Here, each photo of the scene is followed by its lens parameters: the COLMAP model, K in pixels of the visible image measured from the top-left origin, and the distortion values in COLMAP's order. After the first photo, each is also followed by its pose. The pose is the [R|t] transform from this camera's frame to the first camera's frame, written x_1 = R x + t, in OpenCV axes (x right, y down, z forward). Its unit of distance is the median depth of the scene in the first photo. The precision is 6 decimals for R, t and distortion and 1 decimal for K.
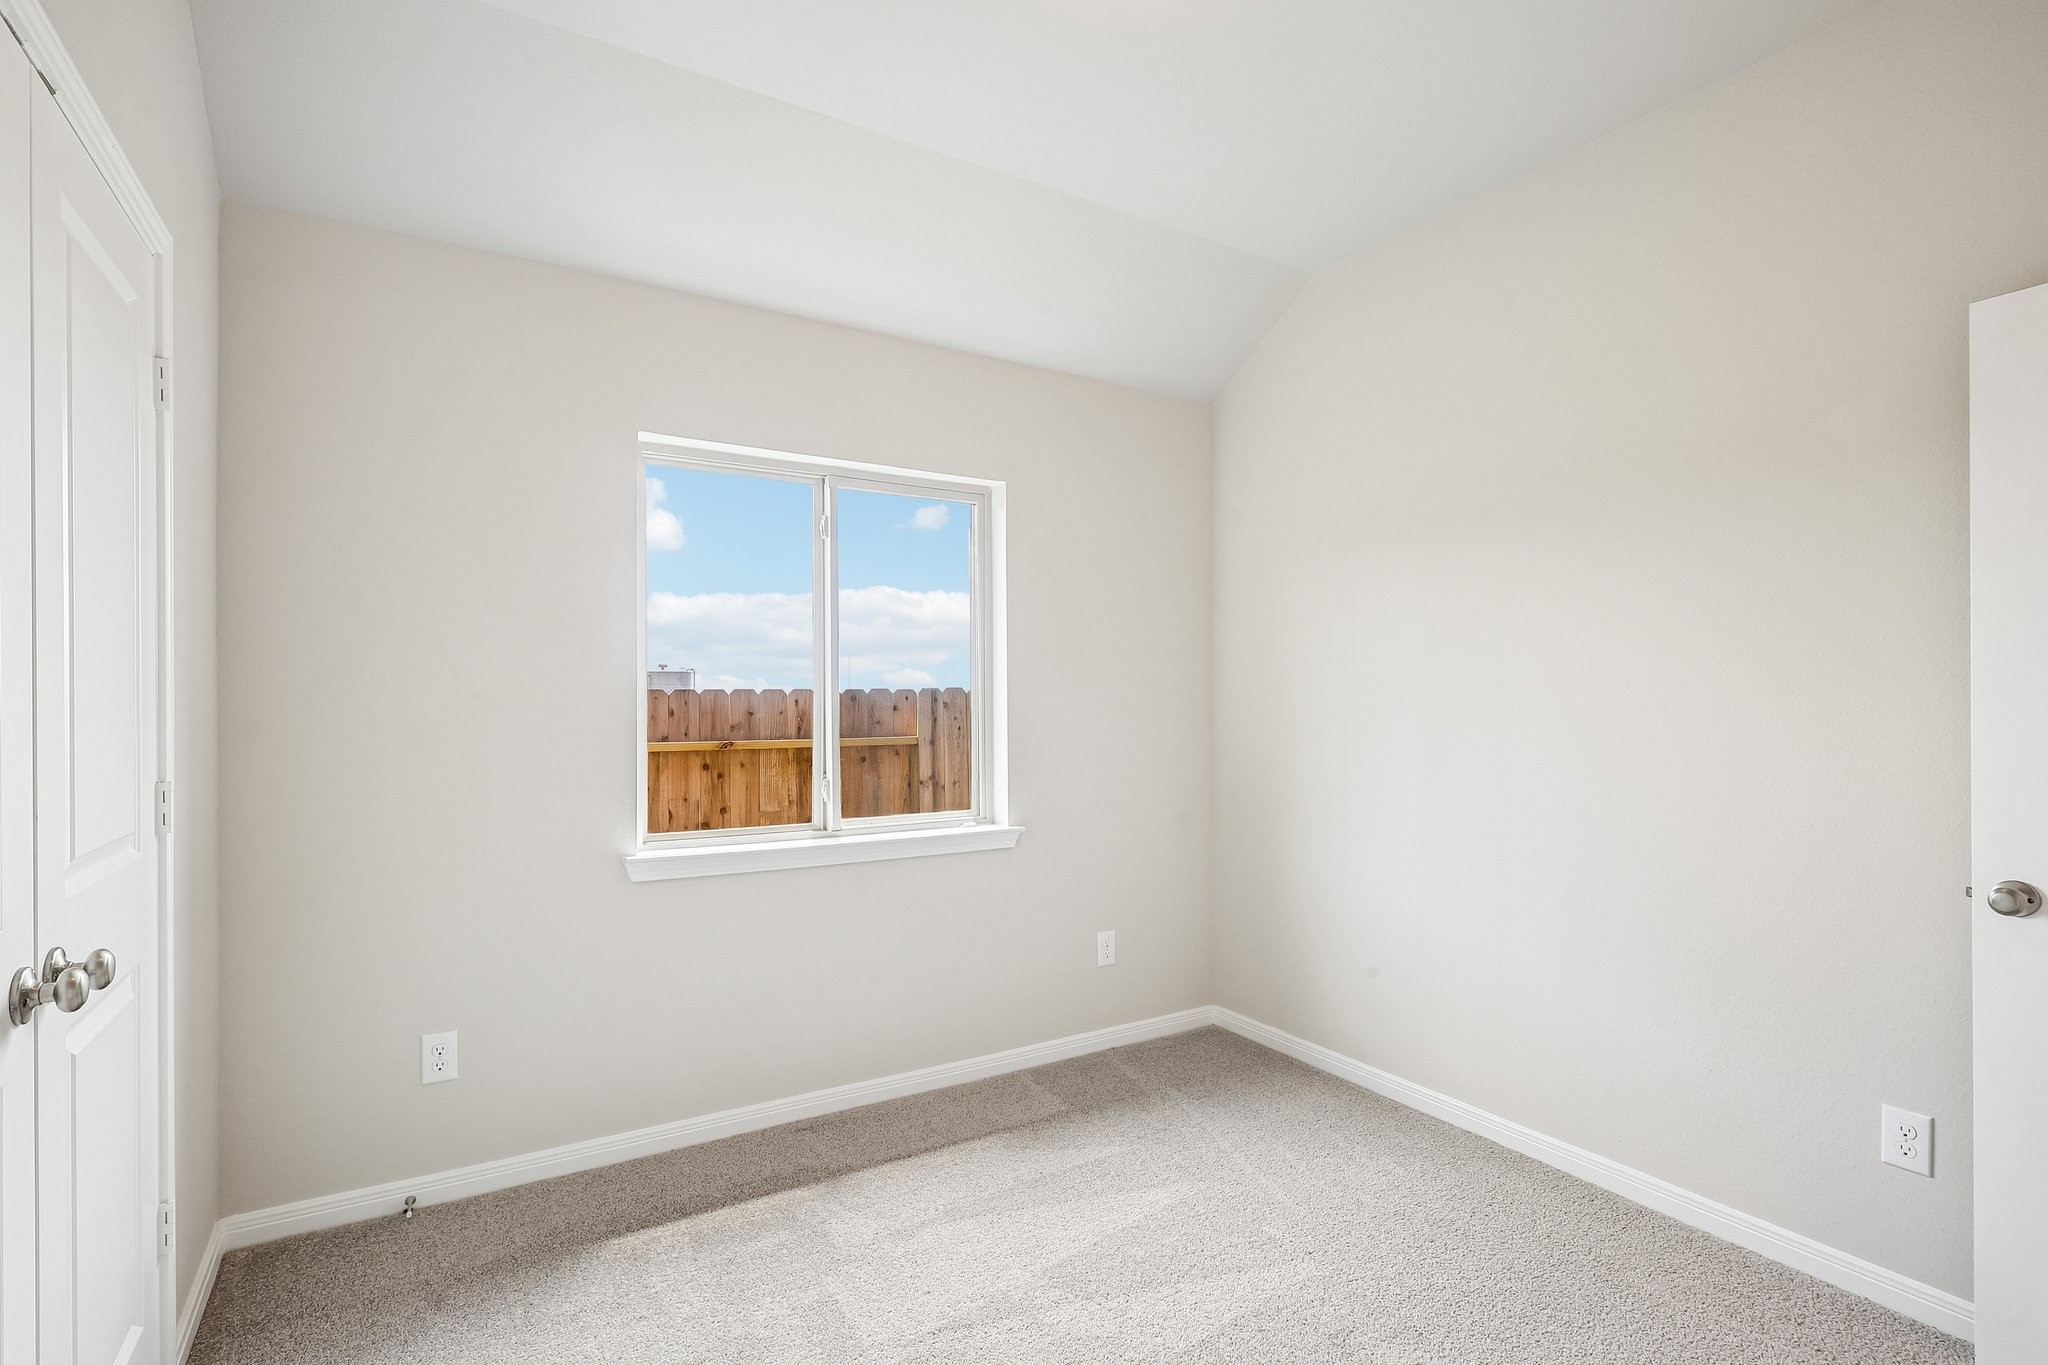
lens RADIAL K [[973.1, 0, 1028.3], [0, 973.1, 670.7], [0, 0, 1]] dist [-0.005800, 0.002859]
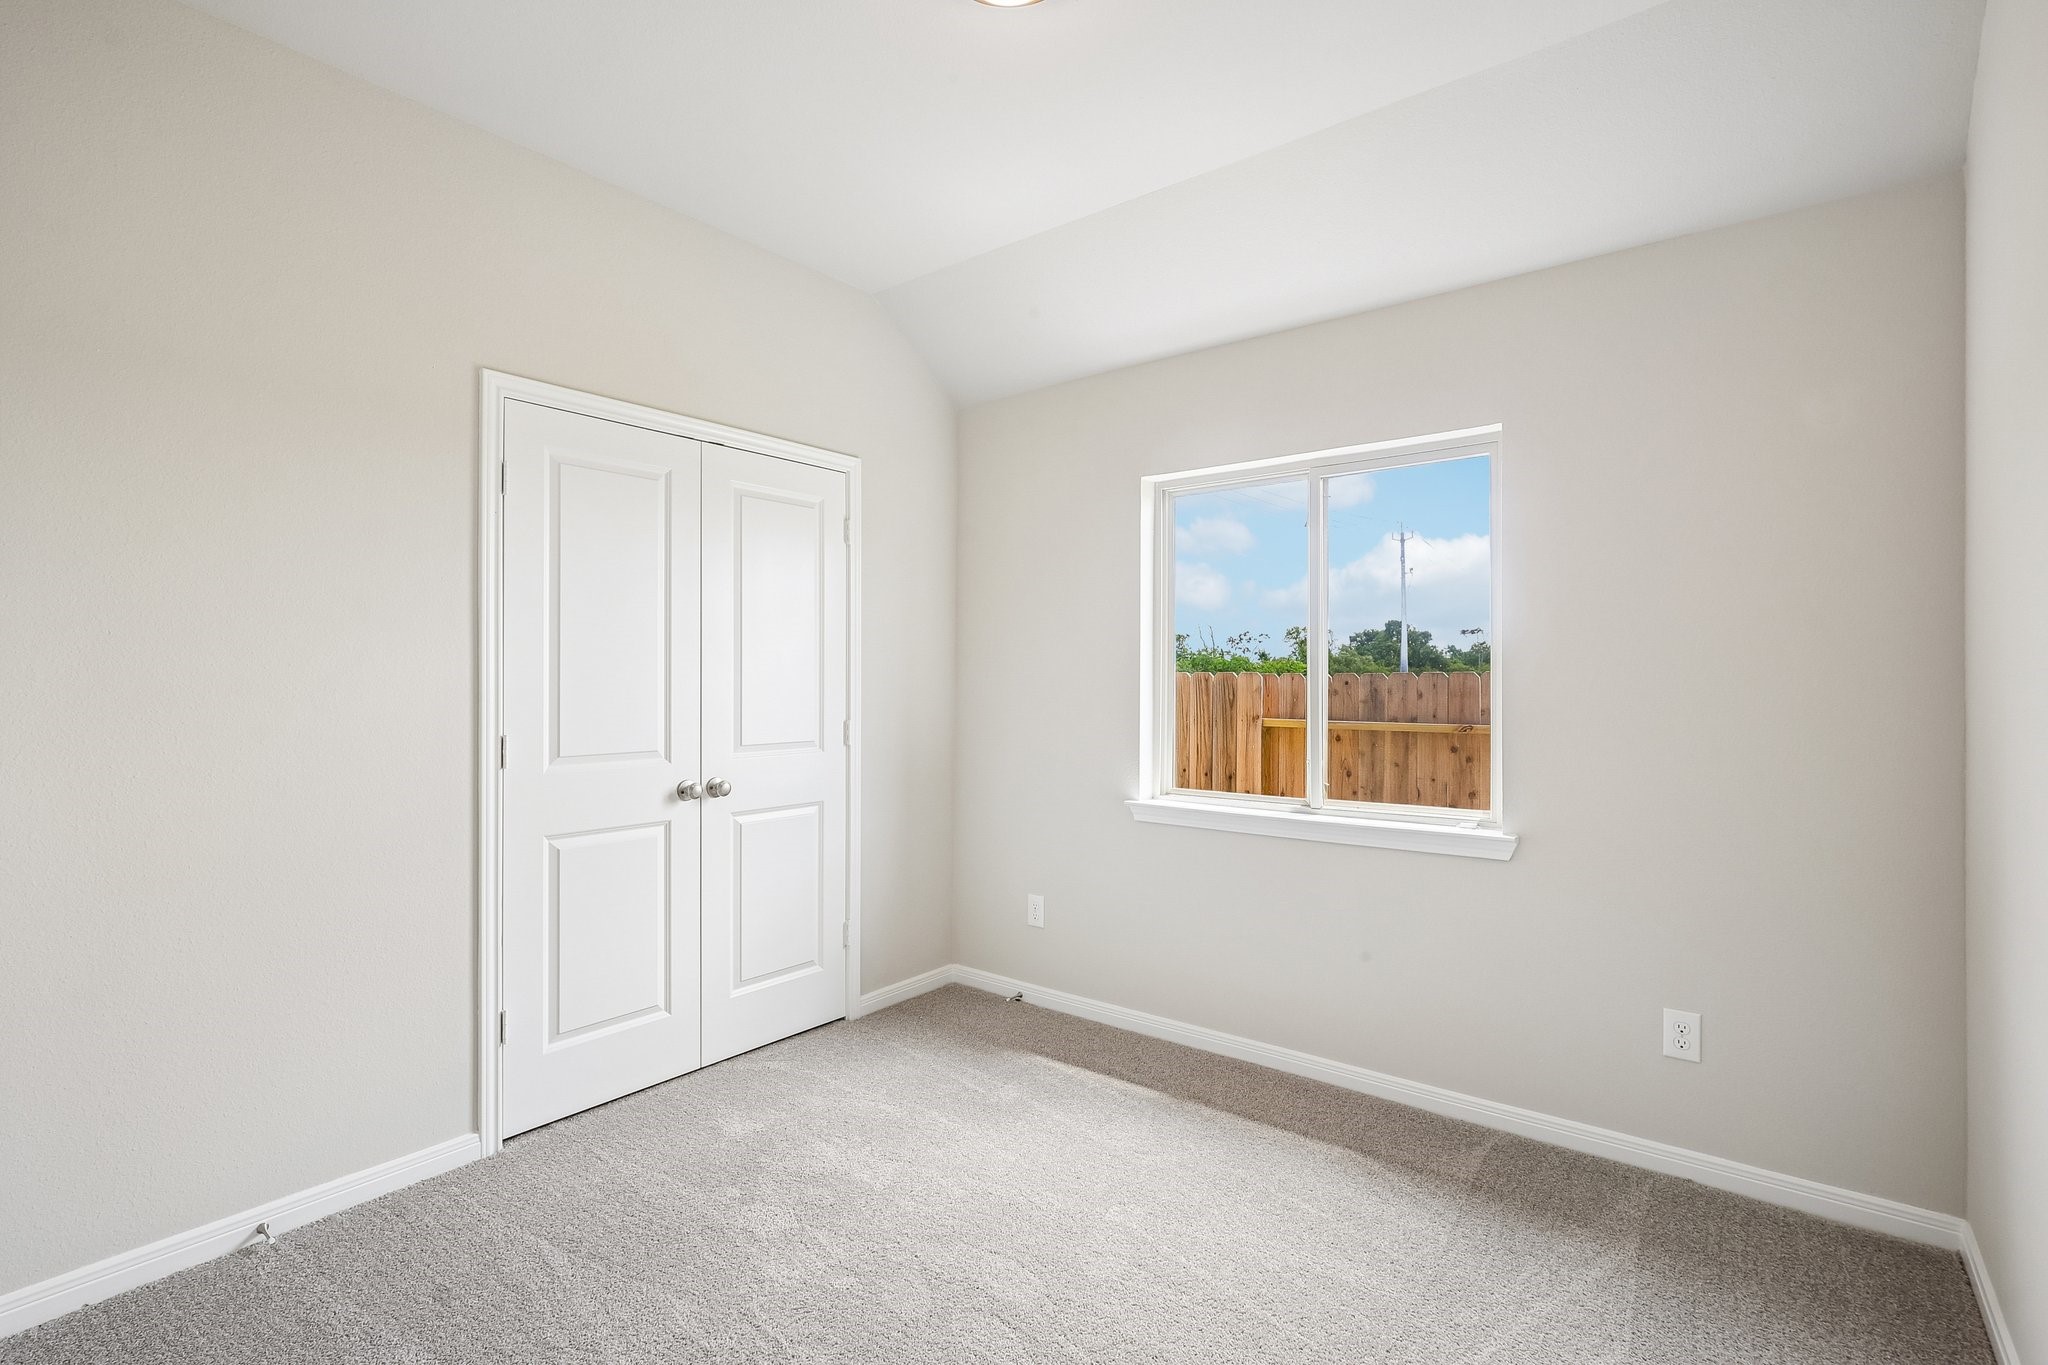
lens RADIAL K [[973.1, 0, 1015.6], [0, 973.1, 664.2], [0, 0, 1]] dist [-0.005800, 0.002859]
pose [[0.349723, -0.006818, -0.936828, 0.777736], [0.019020, 0.999819, -0.000176, 0.005633], [0.936660, -0.017757, 0.349790, 0.406897]]
